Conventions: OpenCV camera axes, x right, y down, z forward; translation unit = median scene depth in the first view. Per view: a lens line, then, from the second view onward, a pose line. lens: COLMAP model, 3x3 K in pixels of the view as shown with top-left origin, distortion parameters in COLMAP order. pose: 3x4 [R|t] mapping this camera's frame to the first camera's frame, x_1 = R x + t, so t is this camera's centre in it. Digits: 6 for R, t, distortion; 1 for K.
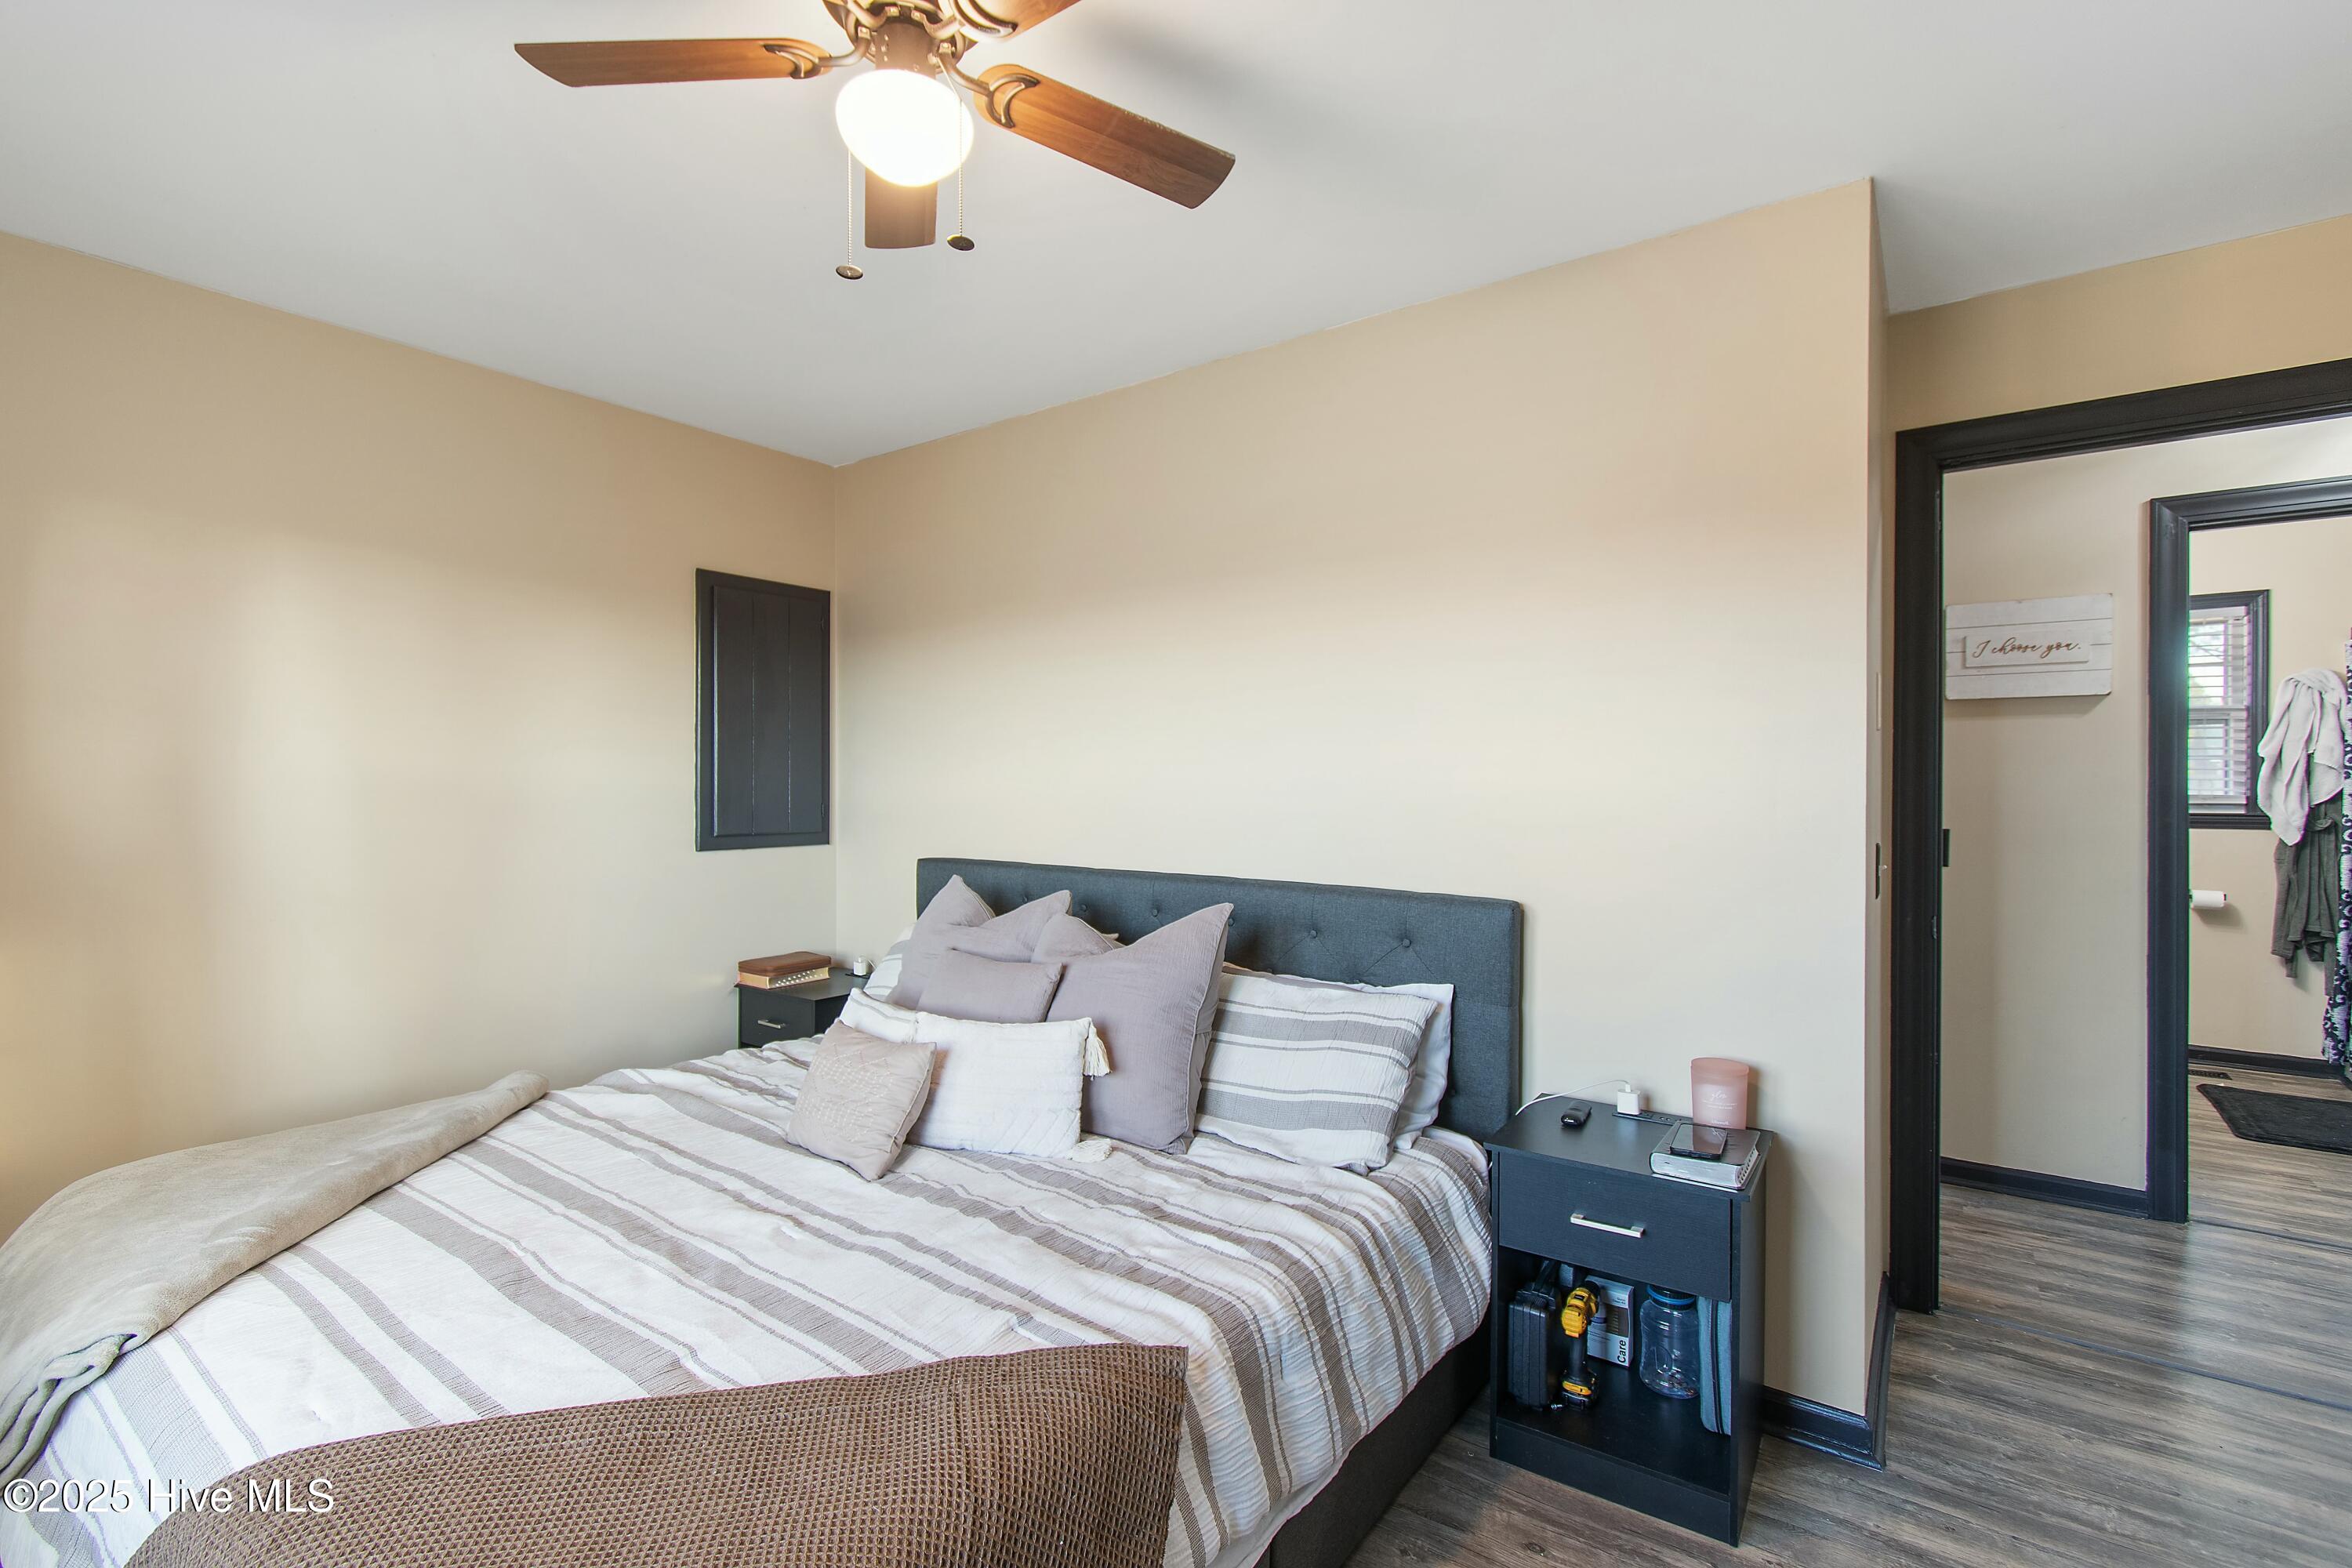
lens RADIAL K [[1037.6, 0, 1176.0], [0, 1037.6, 784.0], [0, 0, 1]] dist [0.002542, -0.000028]
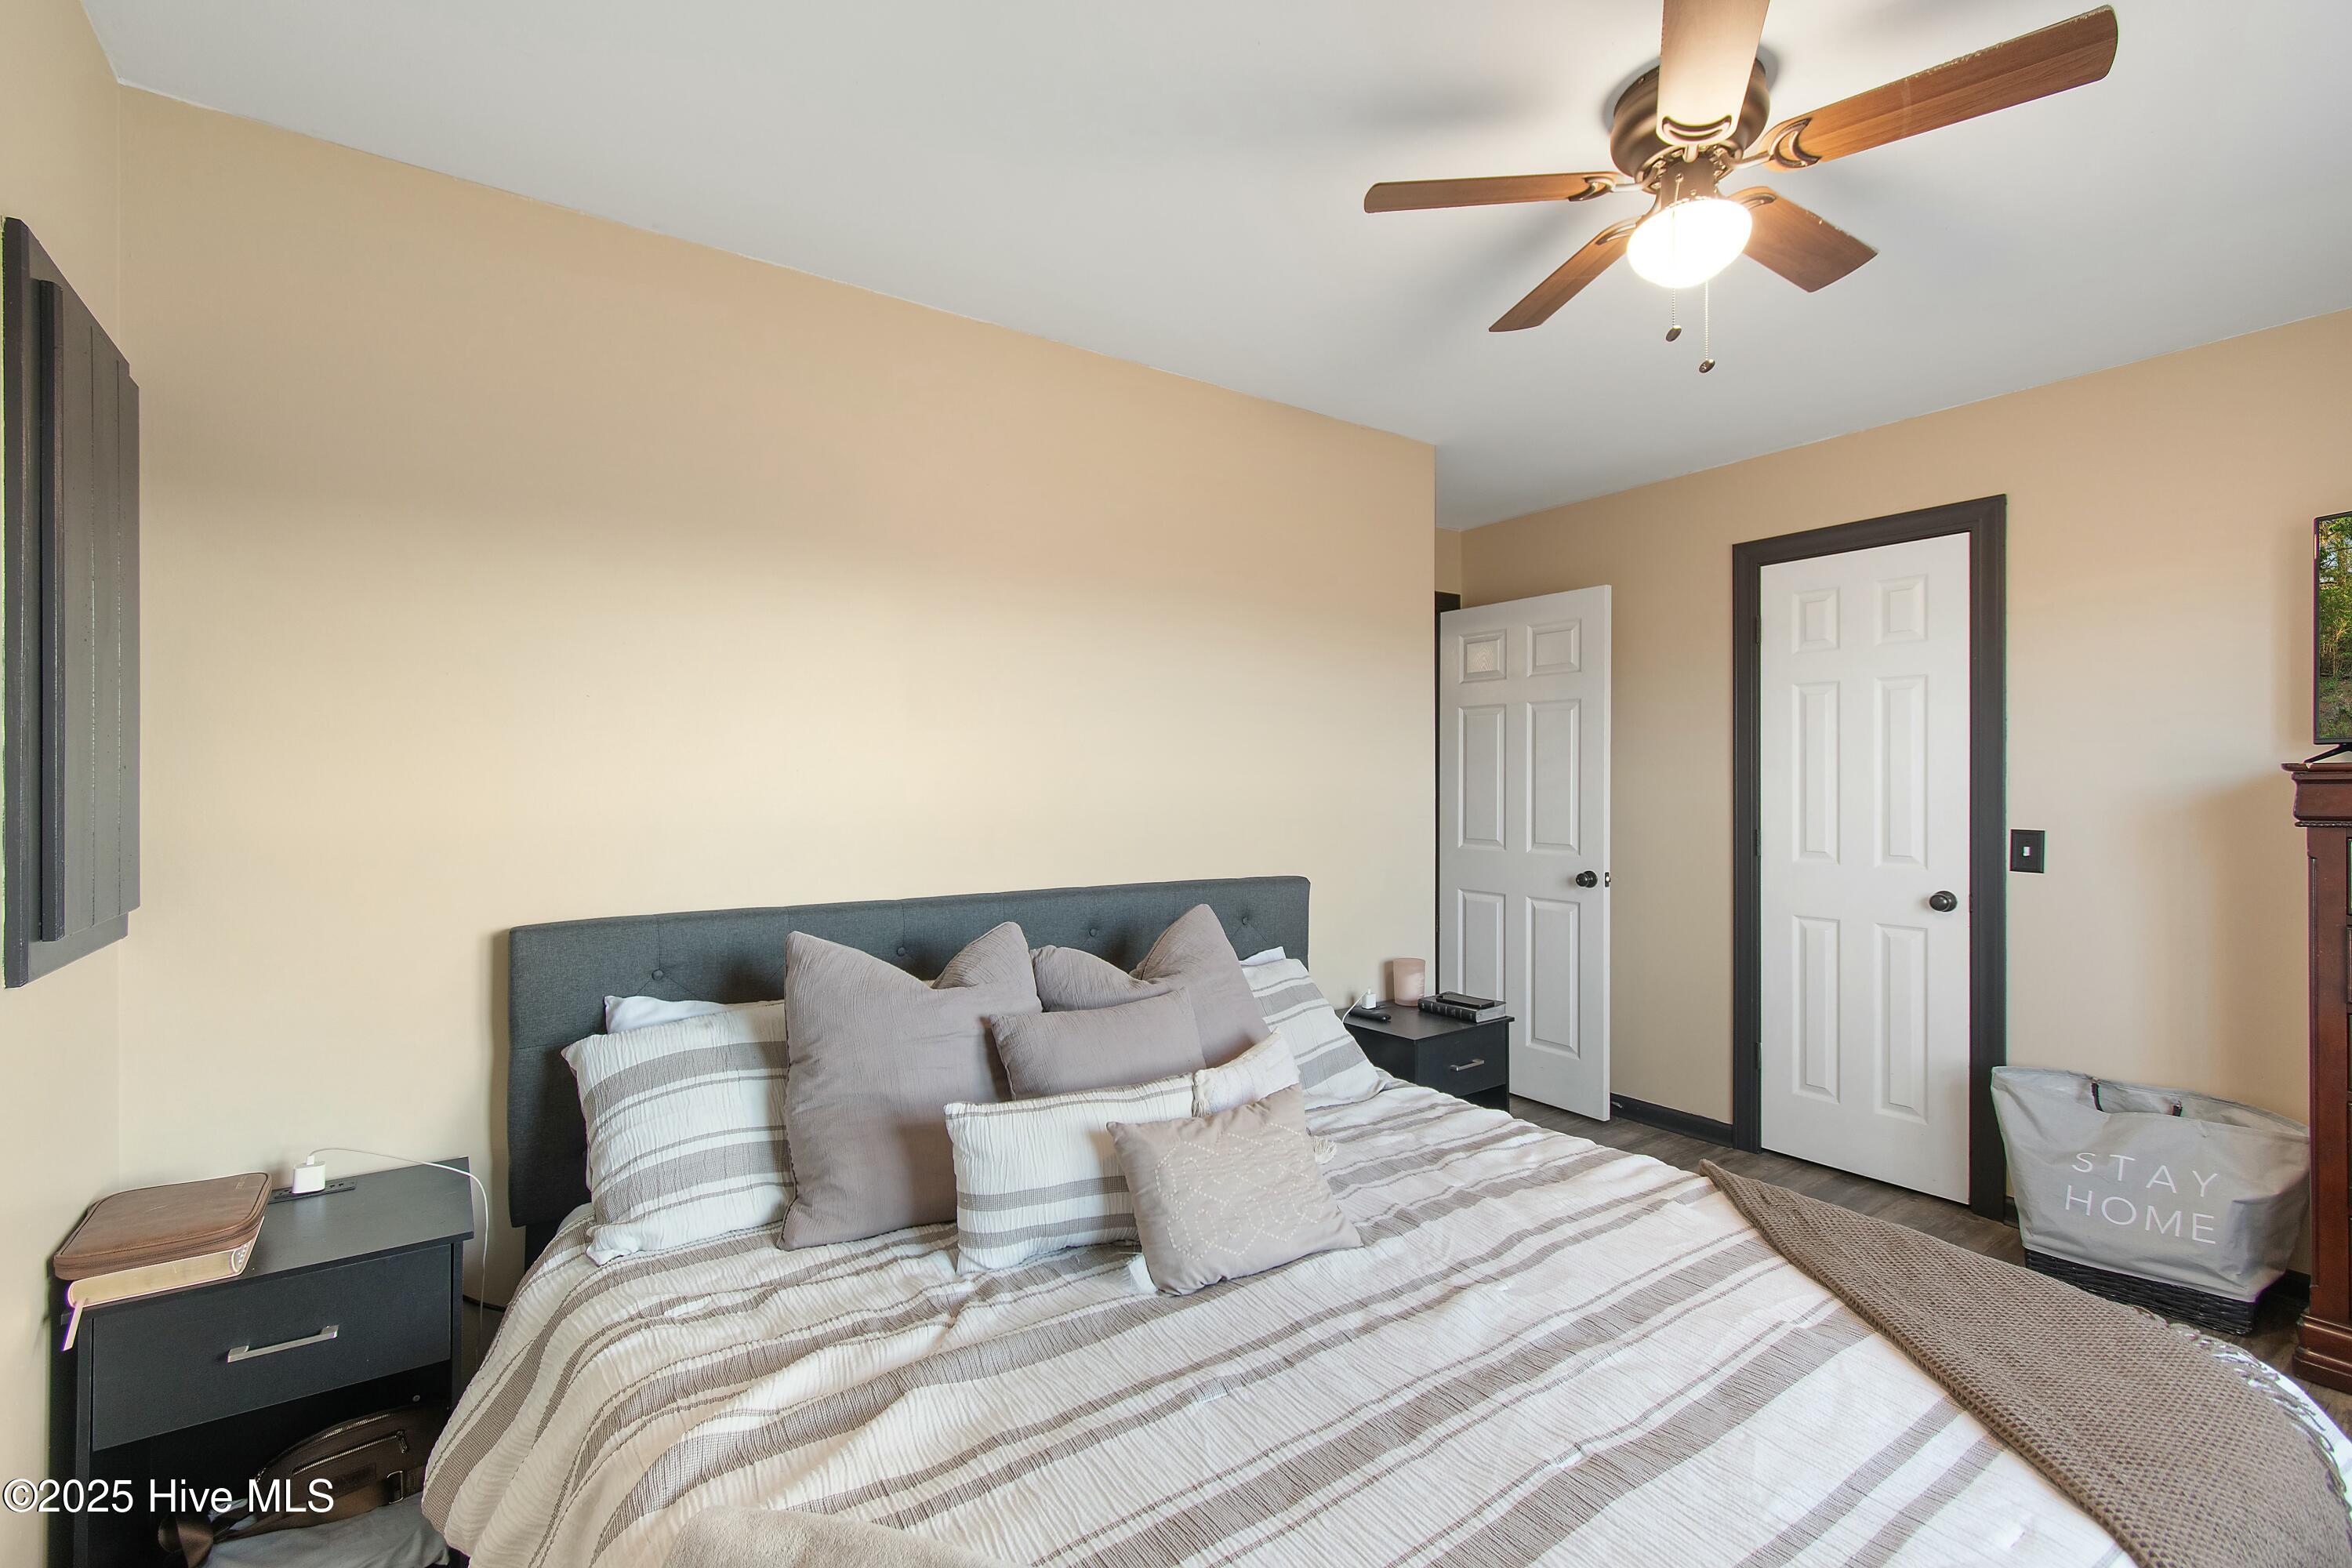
lens RADIAL K [[1037.6, 0, 1176.0], [0, 1037.6, 784.0], [0, 0, 1]] dist [0.002542, -0.000028]
pose [[0.322628, 0.001731, 0.946524, -1.298479], [0.003572, 0.999989, -0.003046, 0.000262], [-0.946519, 0.004364, 0.322618, 0.967453]]
